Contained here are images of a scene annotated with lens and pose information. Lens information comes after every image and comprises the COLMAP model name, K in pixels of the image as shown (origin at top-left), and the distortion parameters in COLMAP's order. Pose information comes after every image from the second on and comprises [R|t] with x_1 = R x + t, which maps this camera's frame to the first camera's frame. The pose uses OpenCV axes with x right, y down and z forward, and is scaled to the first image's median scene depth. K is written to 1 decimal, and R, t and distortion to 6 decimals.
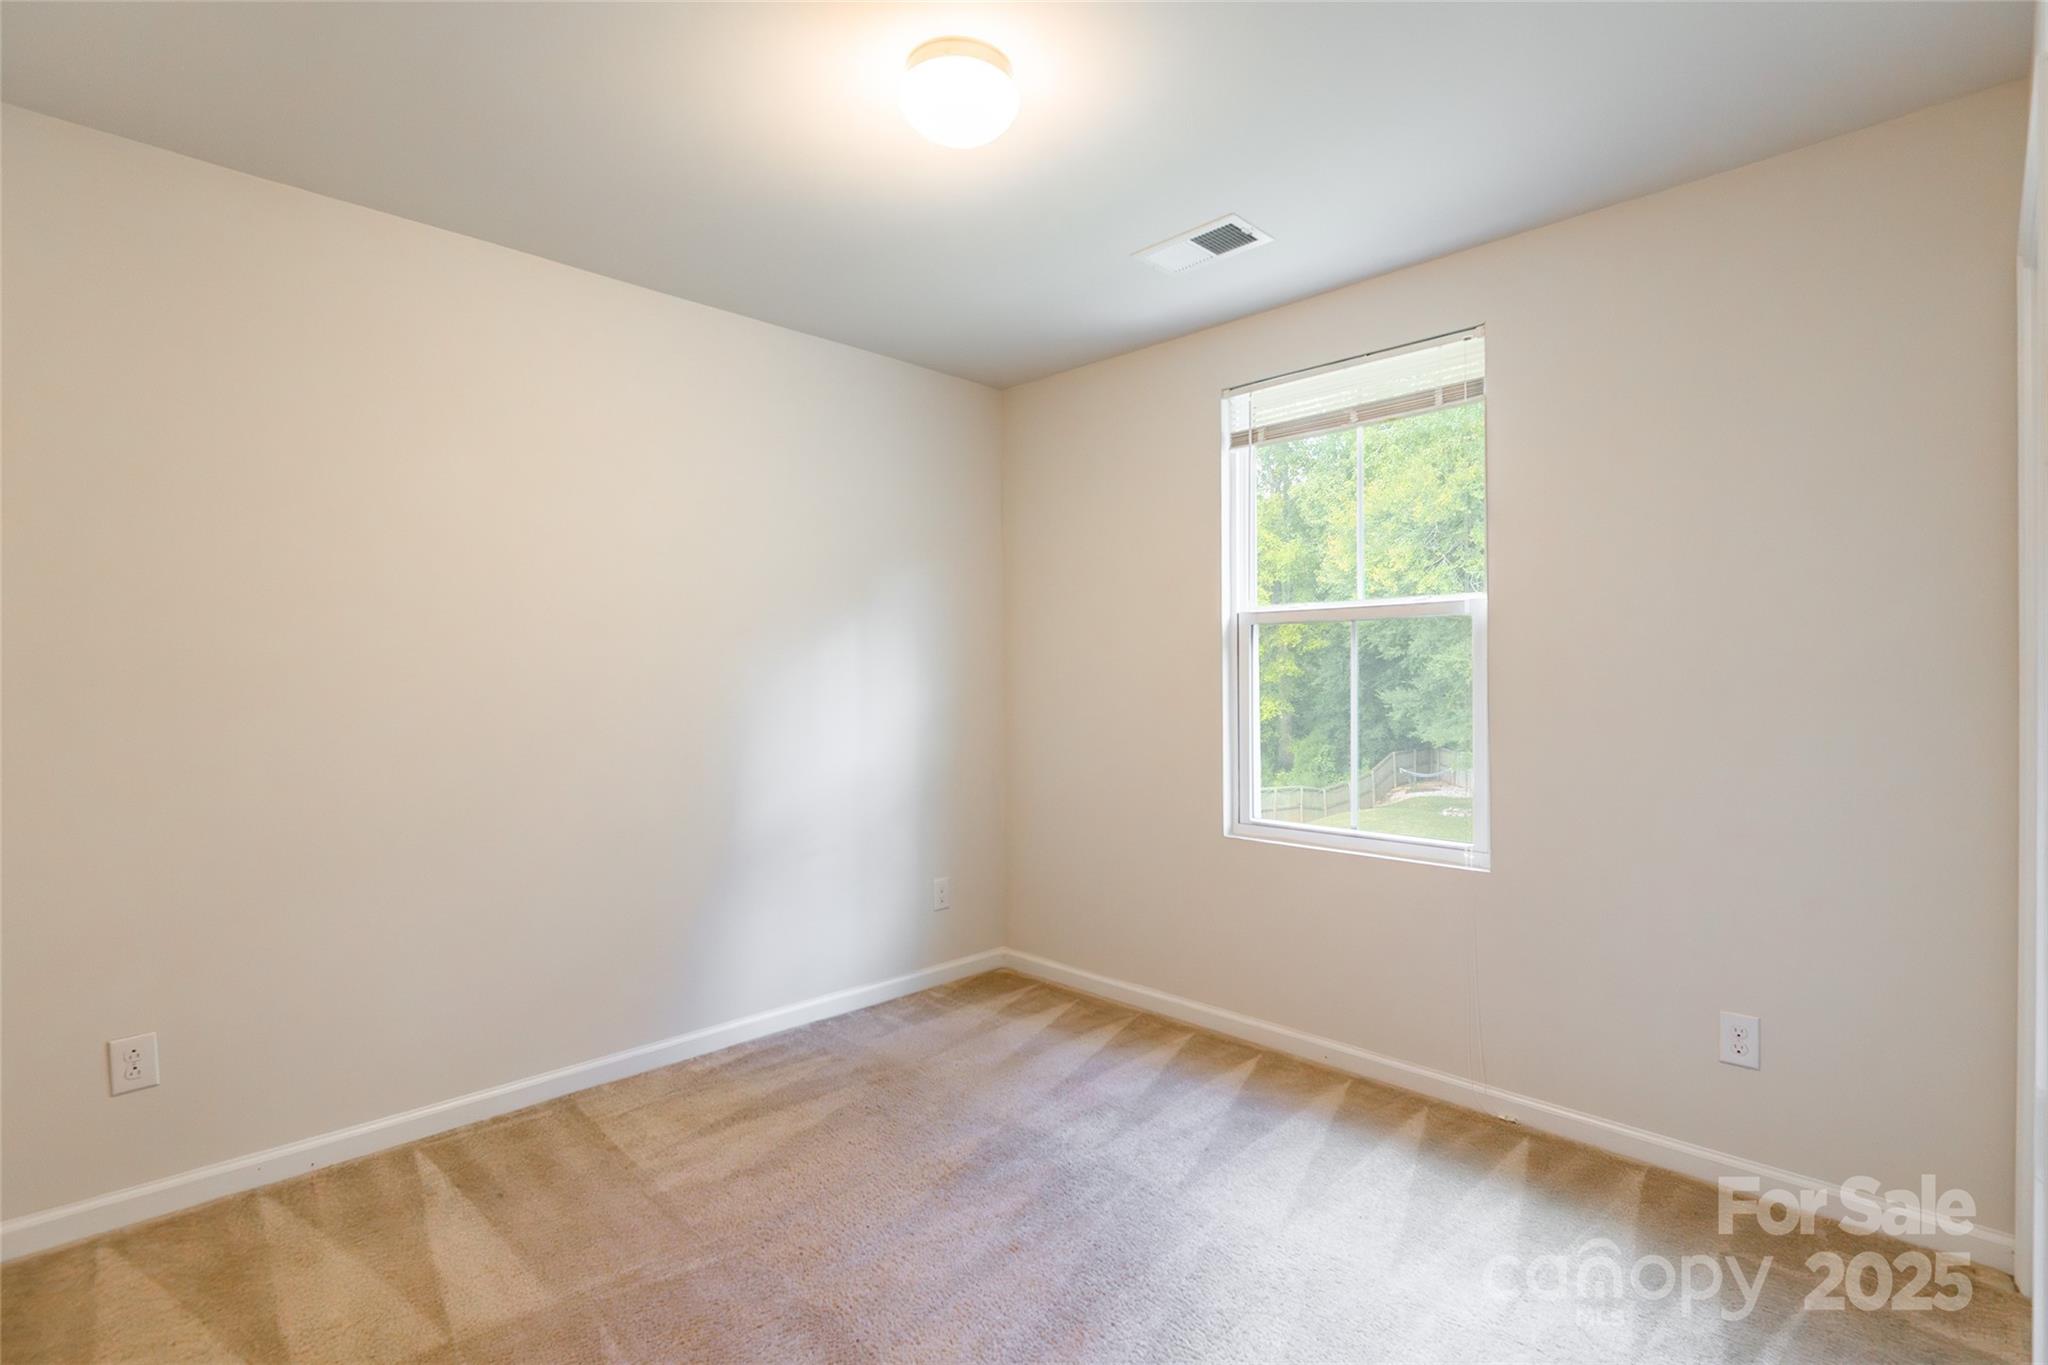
lens RADIAL K [[972.2, 0, 1050.4], [0, 972.2, 680.2], [0, 0, 1]] dist [-0.001795, -0.000362]
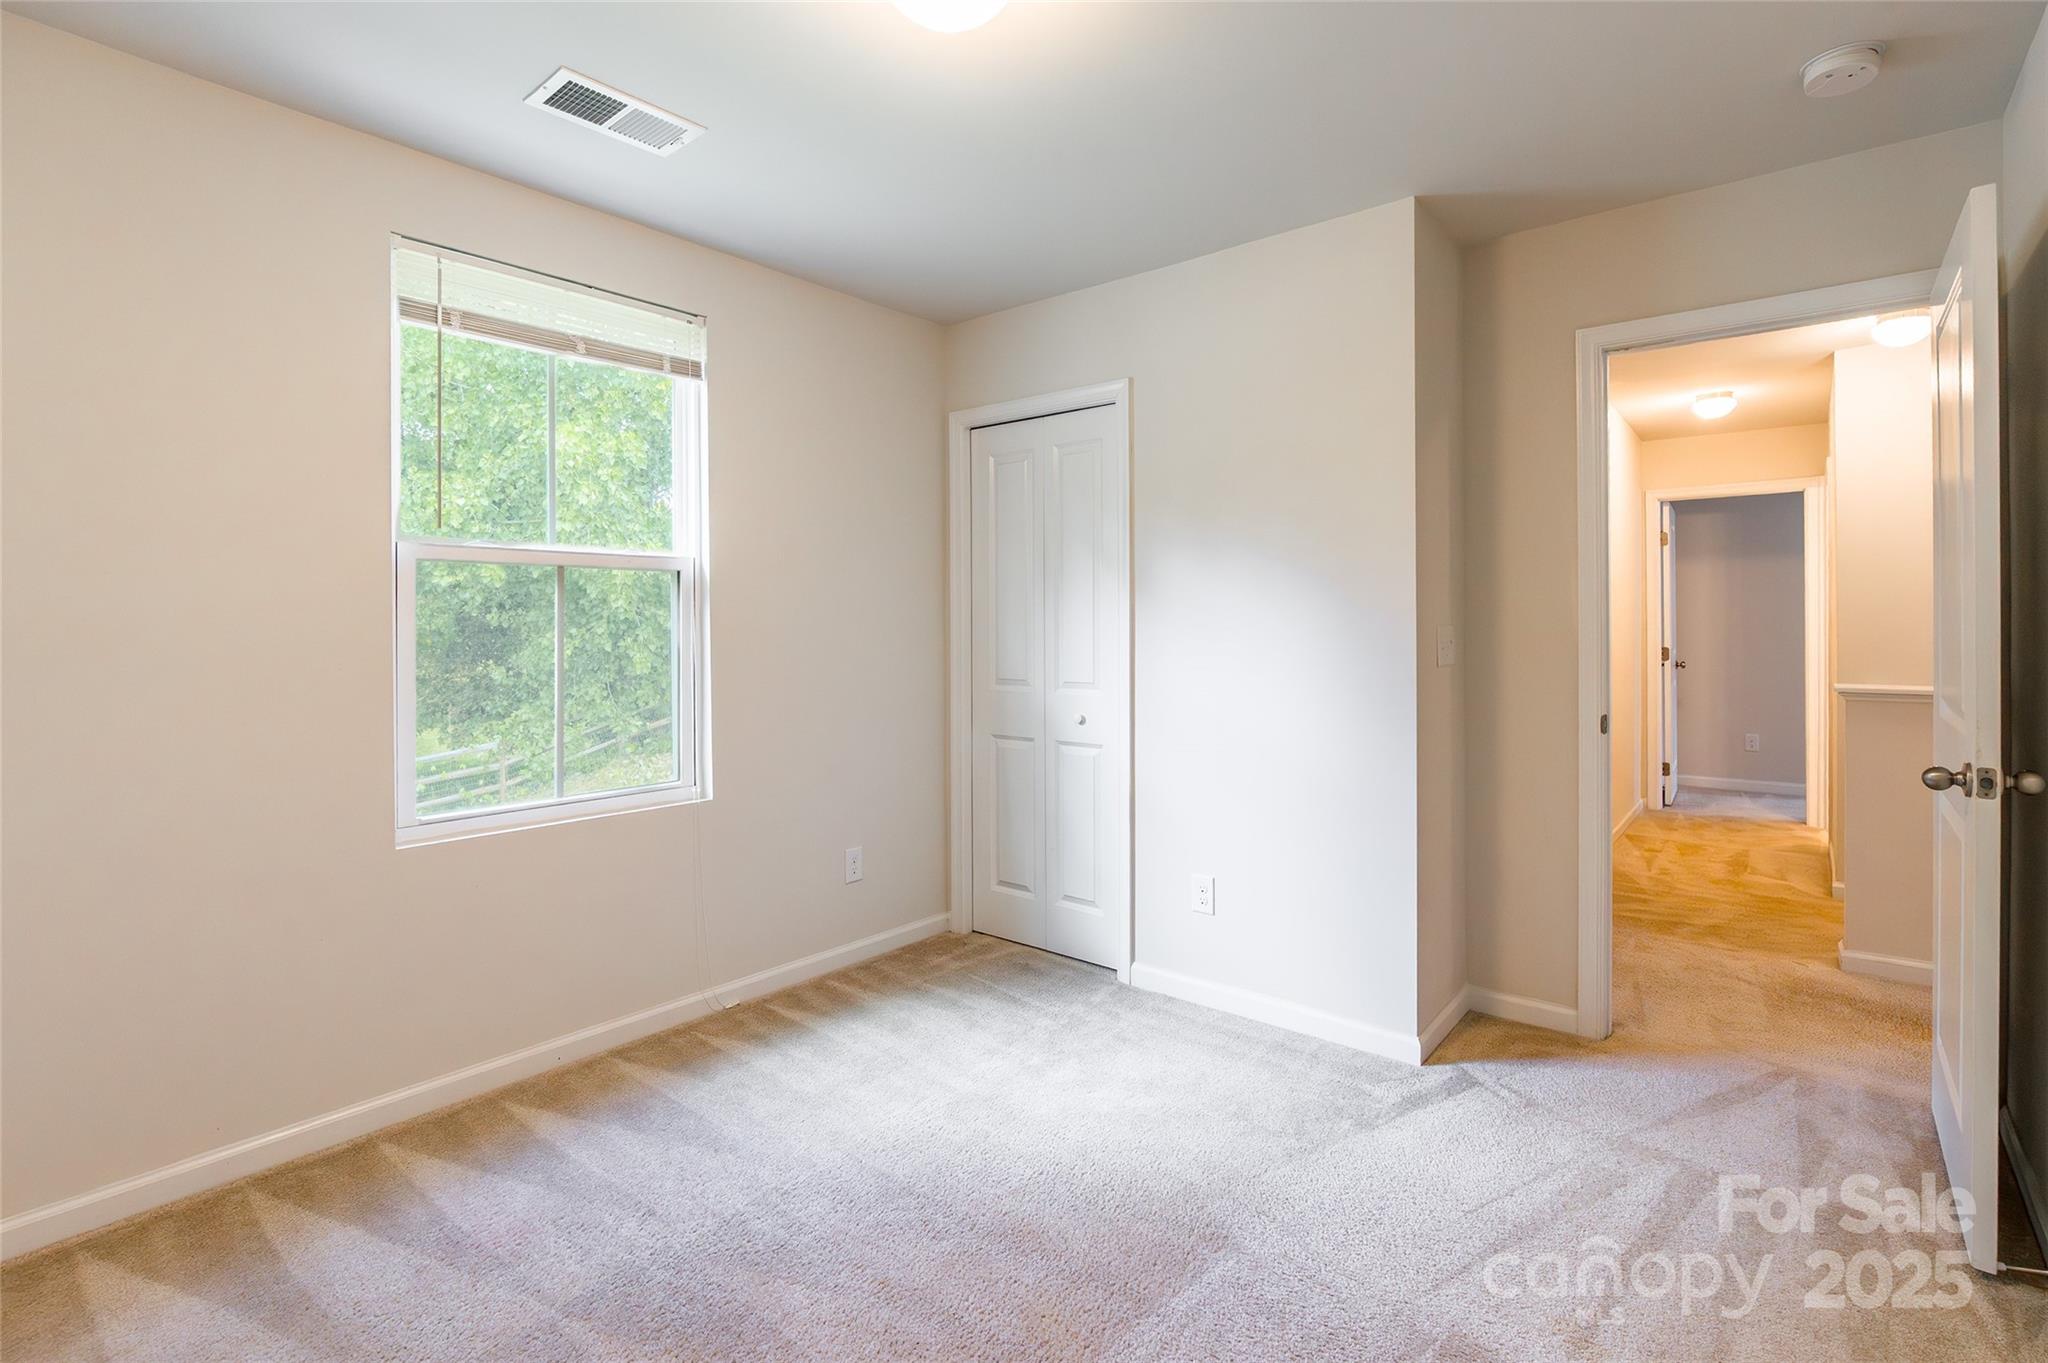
lens RADIAL K [[953.0, 0, 1024.1], [0, 953.0, 617.5], [0, 0, 1]] dist [0.000066, -0.000047]
pose [[-0.080976, 0.011031, 0.996655, -0.660521], [0.006846, 0.999921, -0.010510, -0.001212], [-0.996693, 0.005972, -0.081045, 0.691138]]
